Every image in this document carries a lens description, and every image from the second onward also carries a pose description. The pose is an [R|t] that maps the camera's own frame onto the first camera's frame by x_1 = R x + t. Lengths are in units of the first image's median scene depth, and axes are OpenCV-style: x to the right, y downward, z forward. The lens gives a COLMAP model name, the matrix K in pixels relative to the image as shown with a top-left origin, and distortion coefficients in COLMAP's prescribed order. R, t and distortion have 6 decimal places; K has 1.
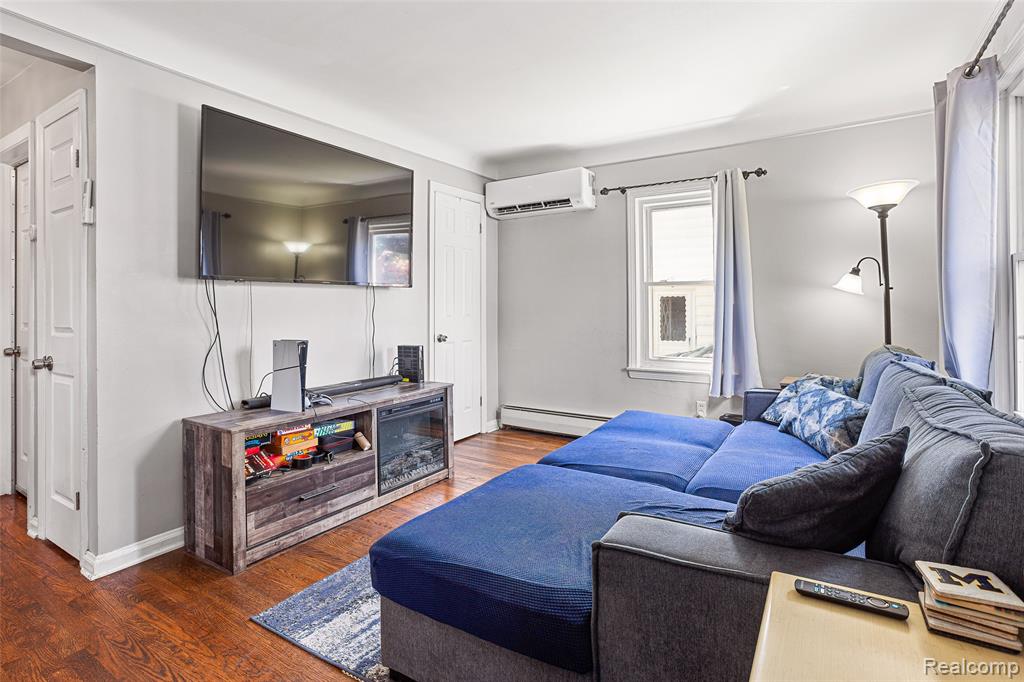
lens RADIAL K [[510.5, 0, 499.3], [0, 510.5, 301.7], [0, 0, 1]] dist [-0.053056, 0.027917]
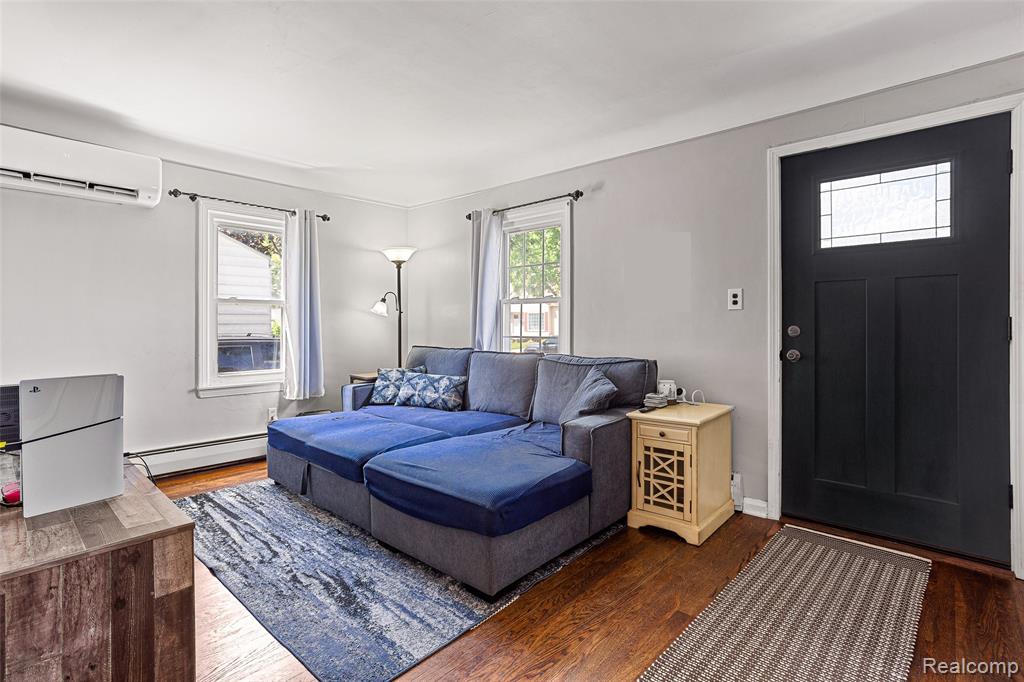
lens RADIAL K [[502.1, 0, 512.5], [0, 502.1, 325.4], [0, 0, 1]] dist [-0.024814, 0.025594]
pose [[0.162067, -0.000108, 0.986780, -0.792954], [-0.010936, 0.999938, 0.001906, 0.008977], [-0.986719, -0.011100, 0.162056, 0.389671]]
